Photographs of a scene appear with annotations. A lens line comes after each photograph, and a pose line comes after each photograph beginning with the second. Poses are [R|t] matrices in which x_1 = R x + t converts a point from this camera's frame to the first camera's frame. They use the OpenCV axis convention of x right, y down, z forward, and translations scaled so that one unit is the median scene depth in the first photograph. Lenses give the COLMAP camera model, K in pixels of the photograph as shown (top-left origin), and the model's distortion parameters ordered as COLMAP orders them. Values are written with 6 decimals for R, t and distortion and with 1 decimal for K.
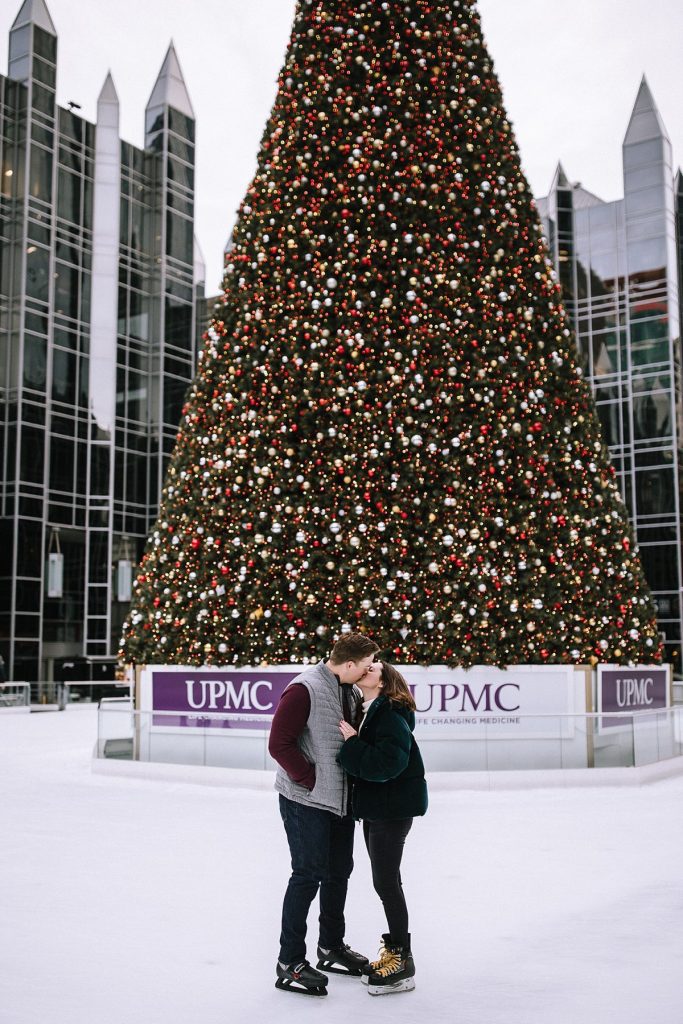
lens RADIAL K [[1208.4, 0, 337.7], [0, 1208.4, 510.9], [0, 0, 1]] dist [-0.010798, 0.000000]
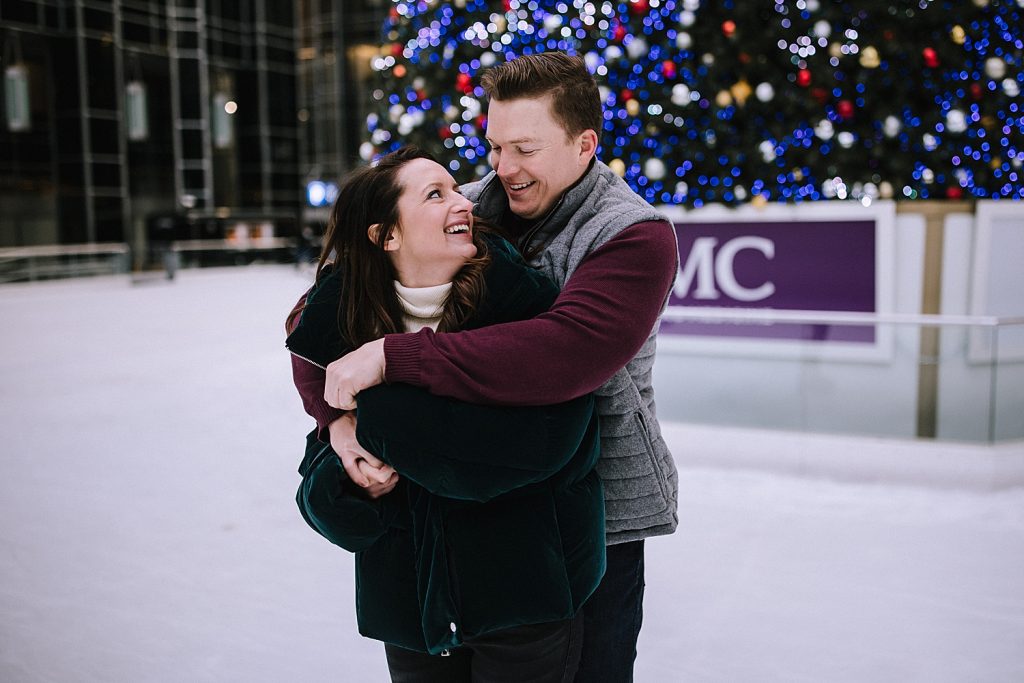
lens RADIAL K [[1080.4, 0, 518.0], [0, 1080.4, 338.2], [0, 0, 1]] dist [-0.007508, 0.000000]
pose [[0.990123, -0.023605, 0.138201, -0.206972], [-0.008621, 0.973608, 0.228063, 0.082155], [-0.139937, -0.227001, 0.963788, 0.586605]]
